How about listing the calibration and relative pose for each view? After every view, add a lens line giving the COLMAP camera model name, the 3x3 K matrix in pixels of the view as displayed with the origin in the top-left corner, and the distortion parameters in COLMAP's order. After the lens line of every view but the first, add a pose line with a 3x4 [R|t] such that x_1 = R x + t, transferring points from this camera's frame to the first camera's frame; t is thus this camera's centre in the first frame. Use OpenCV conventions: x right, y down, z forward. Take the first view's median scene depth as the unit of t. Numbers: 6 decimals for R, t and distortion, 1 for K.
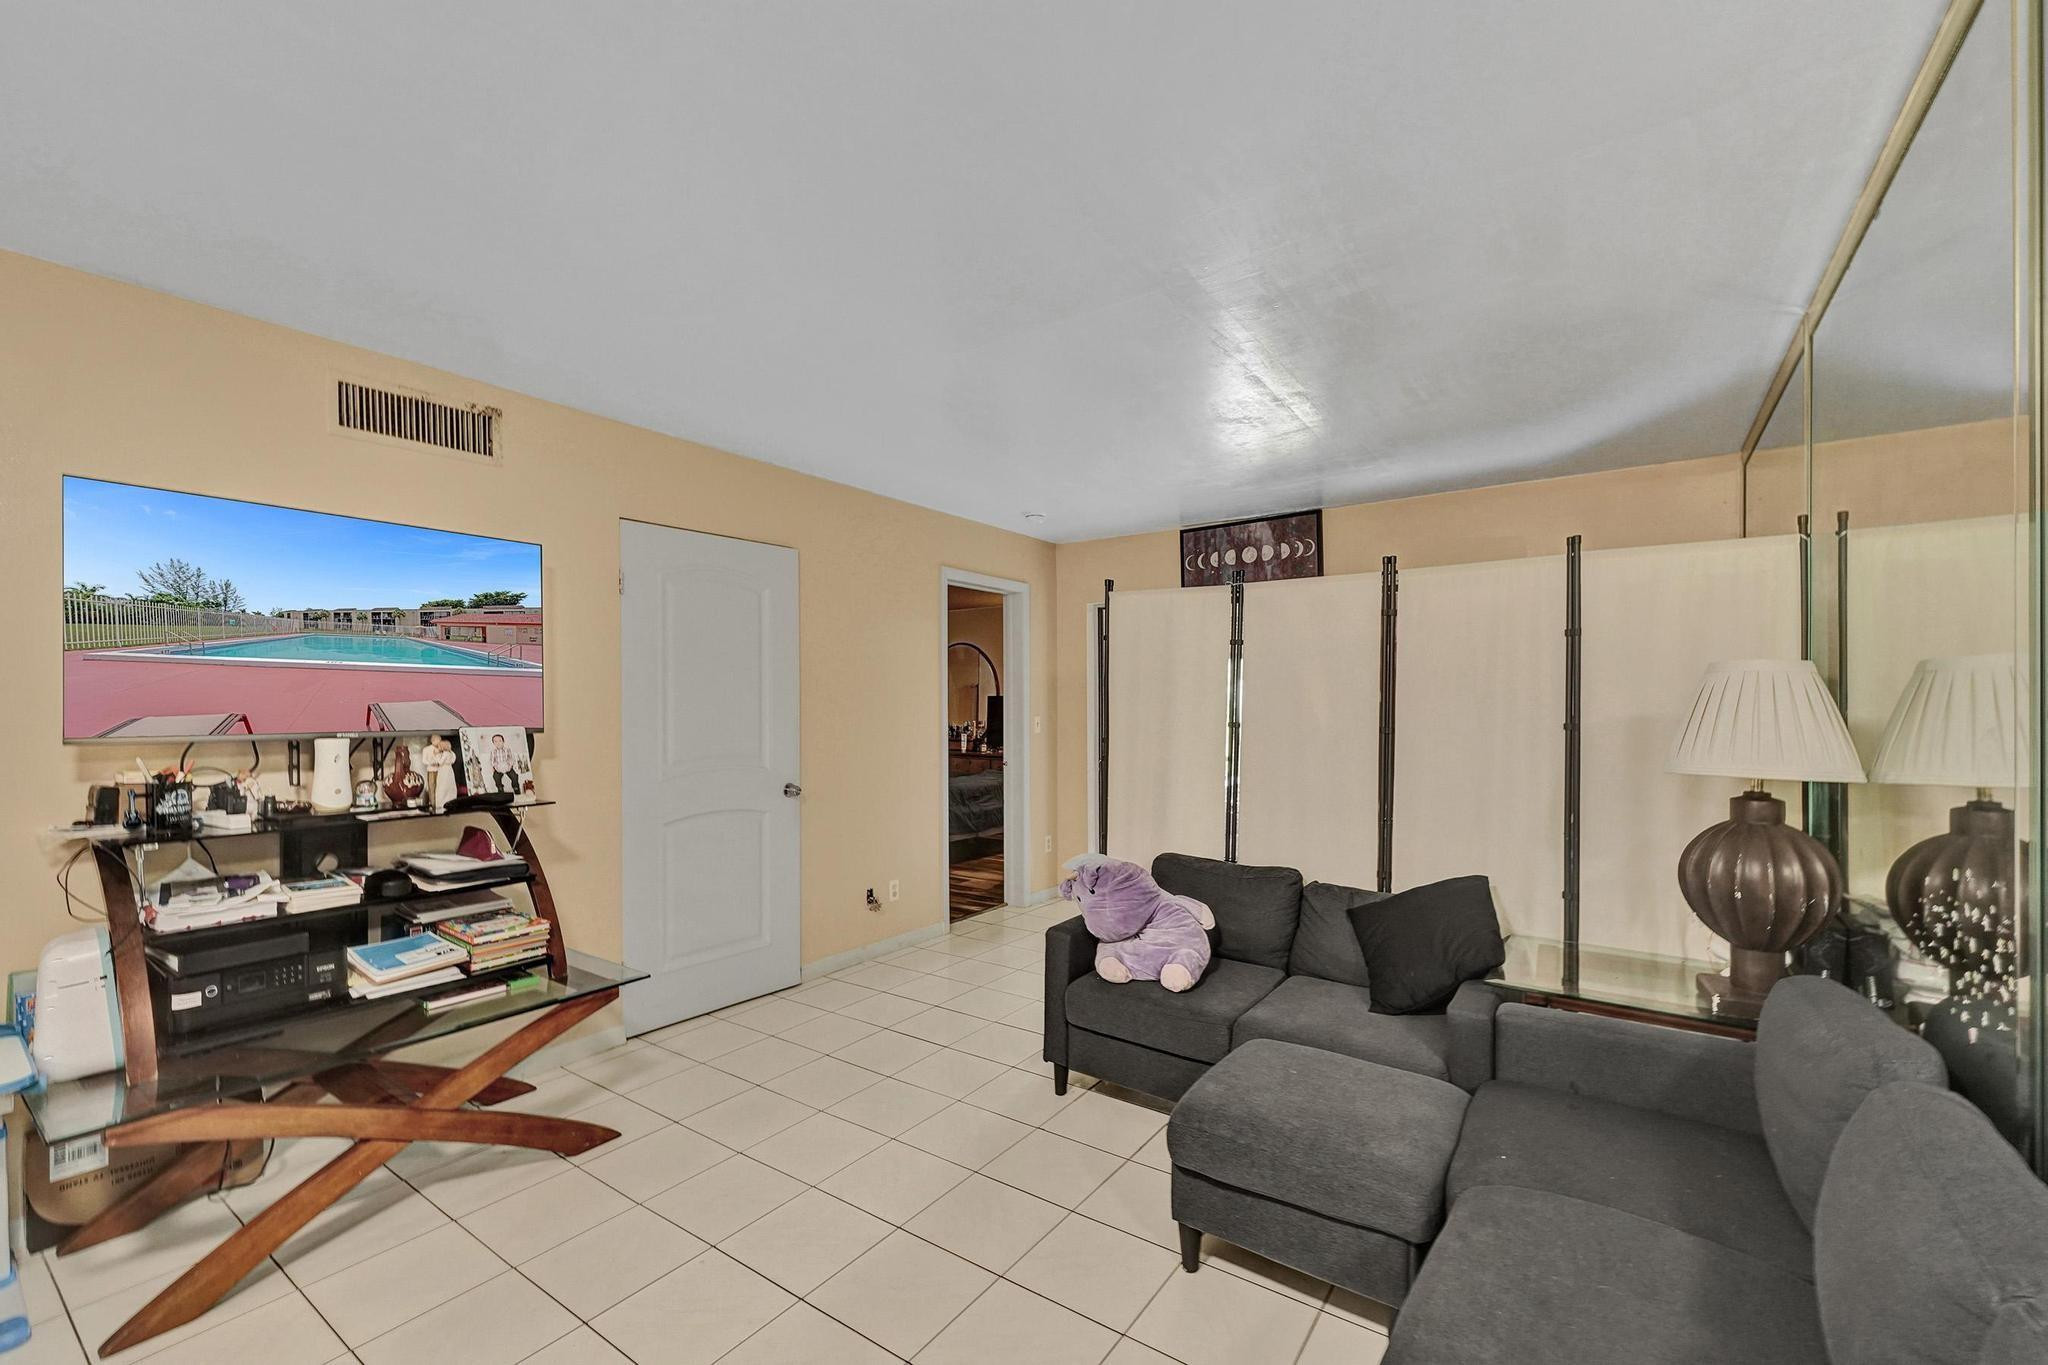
lens RADIAL K [[865.9, 0, 1016.0], [0, 865.9, 696.8], [0, 0, 1]] dist [0.001780, 0.000365]
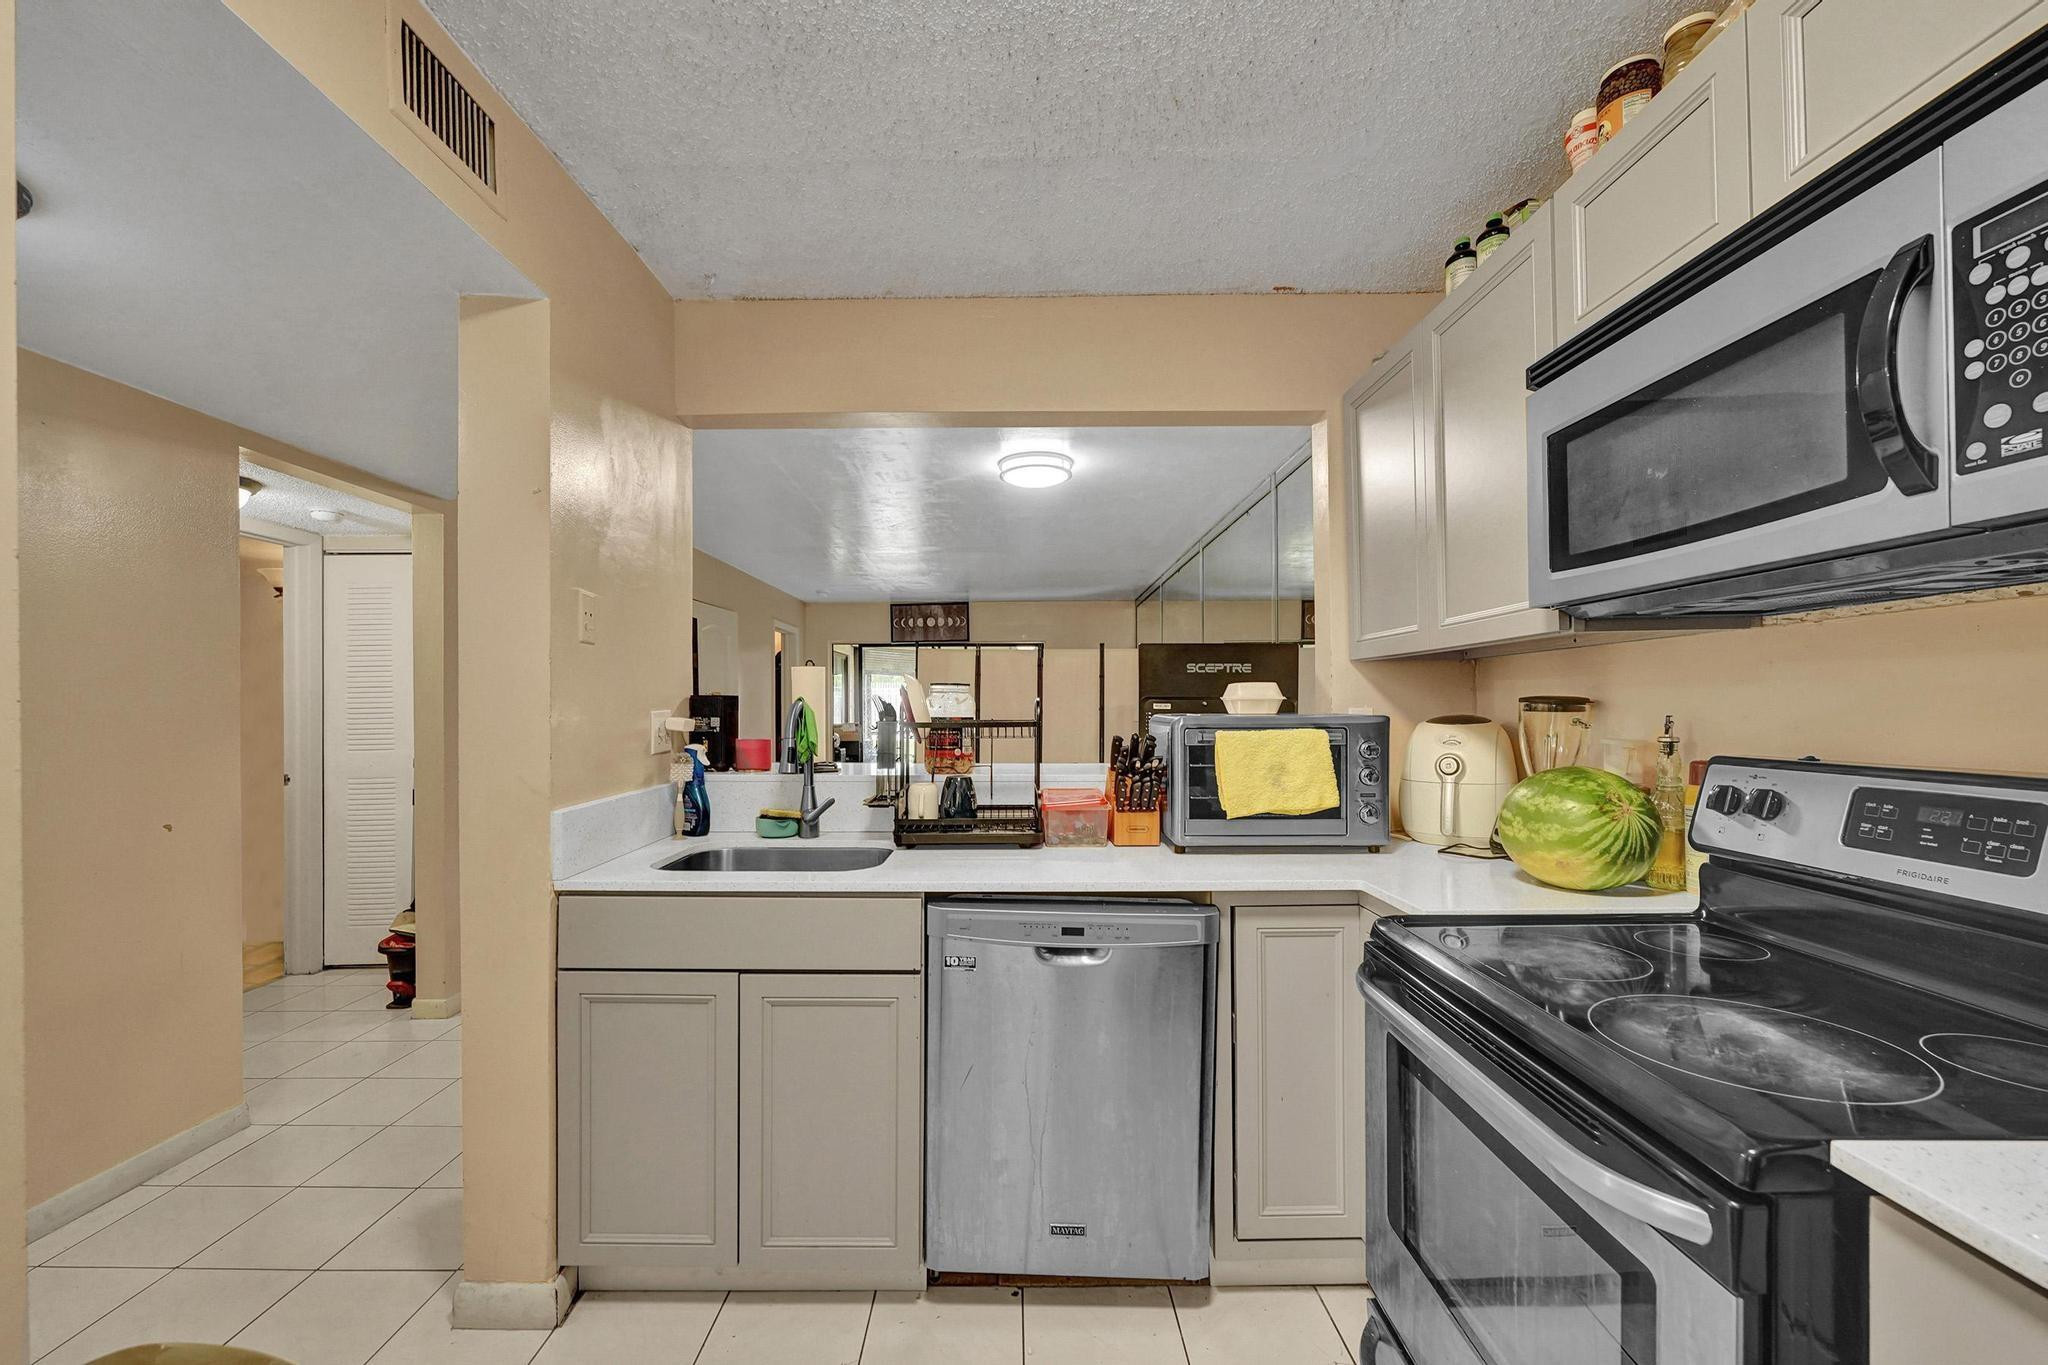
lens RADIAL K [[866.0, 0, 1023.3], [0, 866.0, 688.5], [0, 0, 1]] dist [0.000058, -0.000004]
pose [[0.813475, 0.012389, 0.581468, -1.159219], [-0.004217, 0.999872, -0.015404, 0.010314], [-0.581585, 0.010079, 0.813423, -1.113217]]
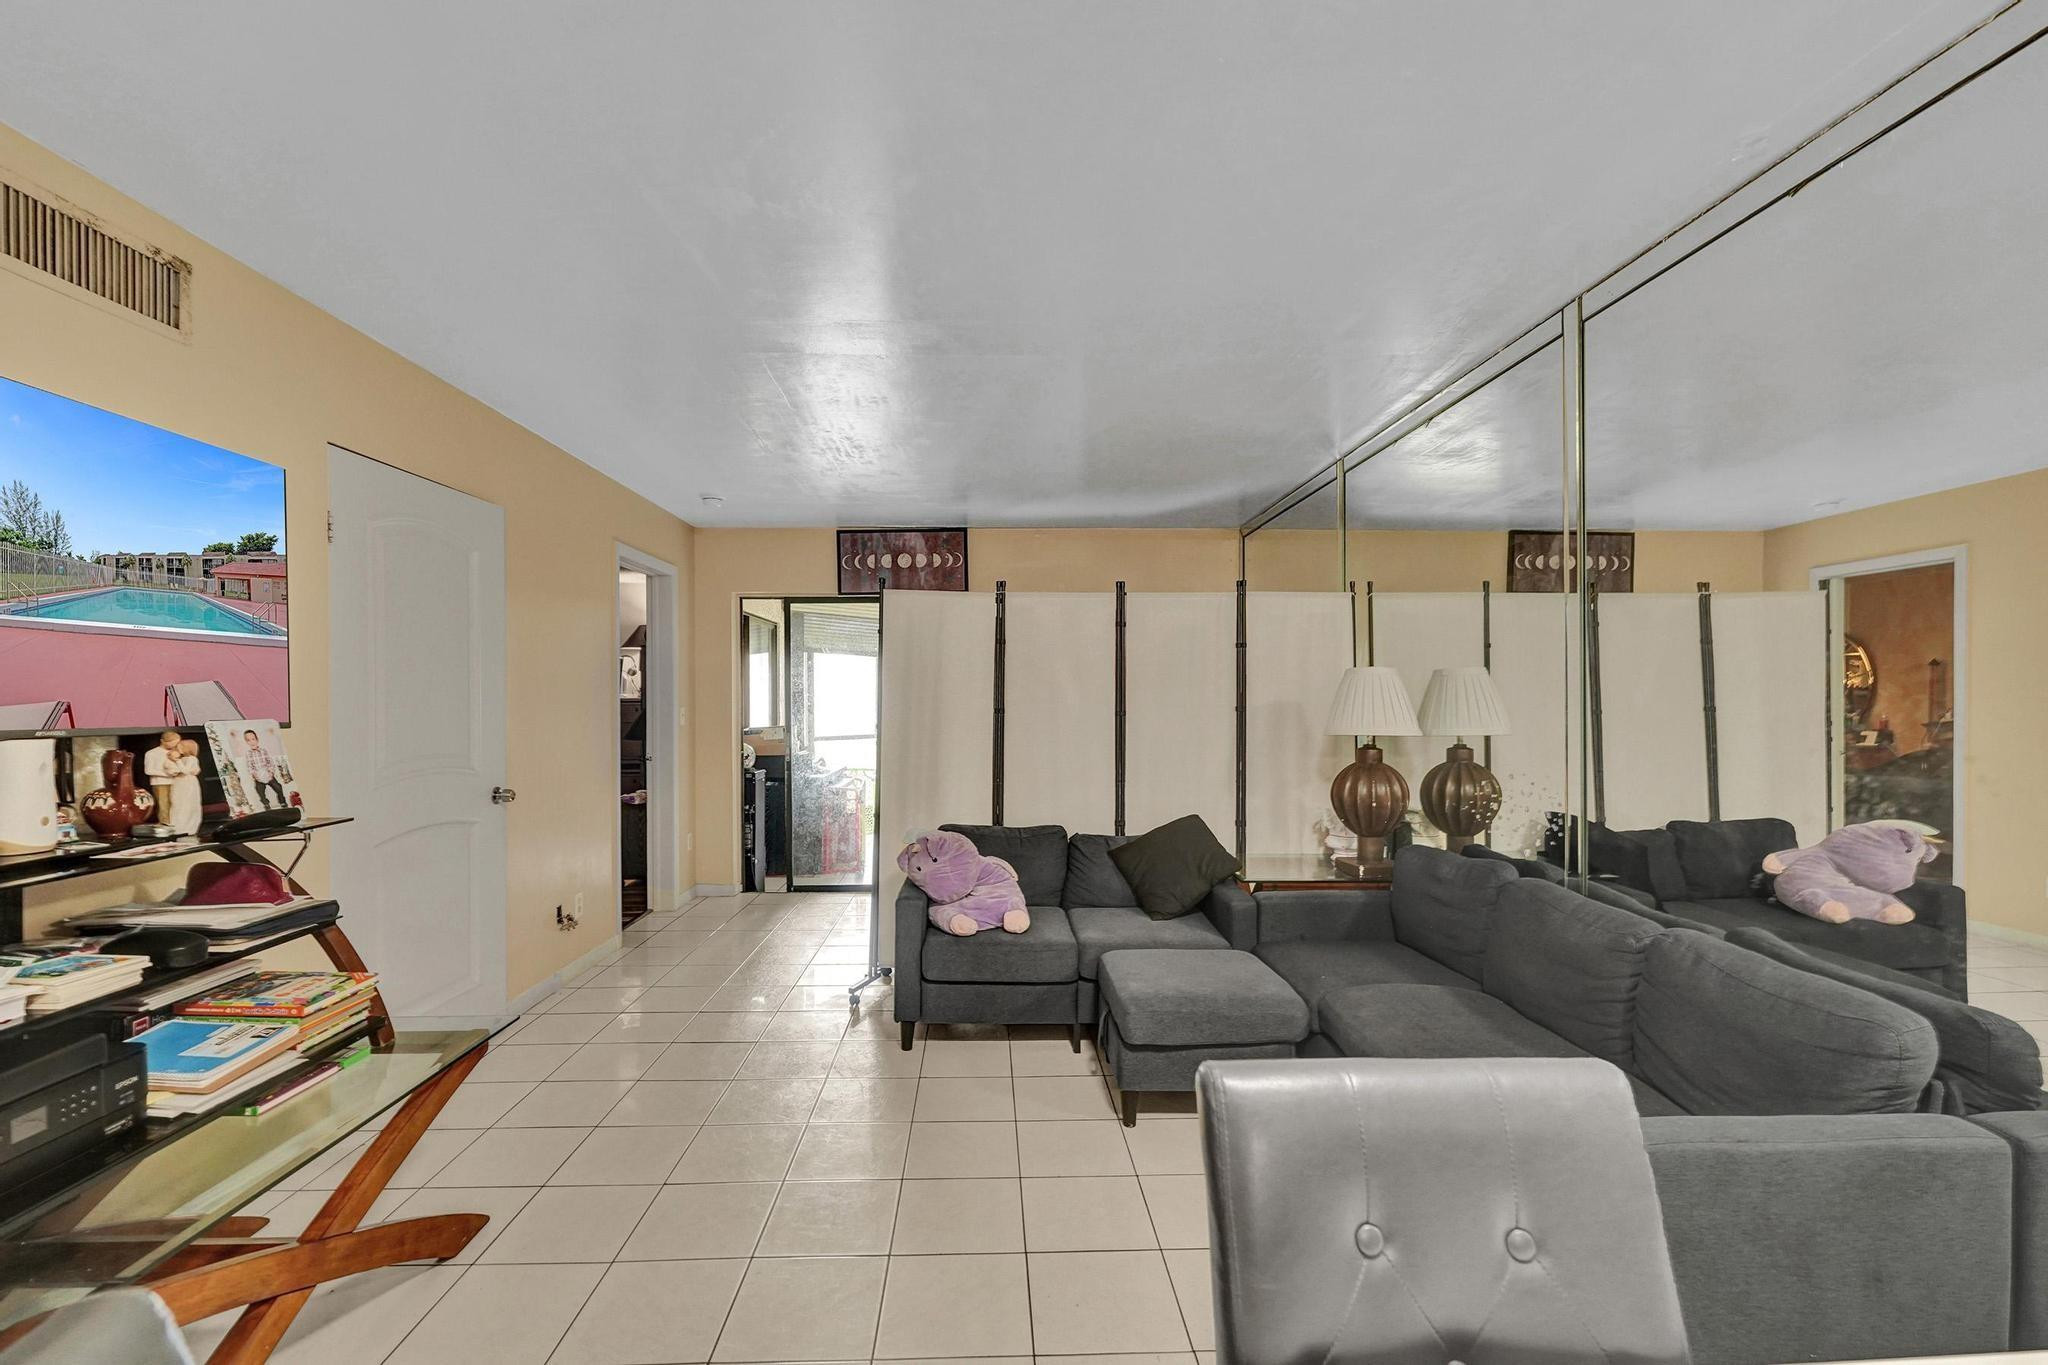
lens RADIAL K [[866.0, 0, 1023.3], [0, 866.0, 688.5], [0, 0, 1]] dist [0.000058, -0.000004]
pose [[0.794733, 0.007883, 0.606909, -0.507450], [-0.006016, 0.999969, -0.005110, 0.008524], [-0.606930, 0.000410, 0.794755, 0.045298]]
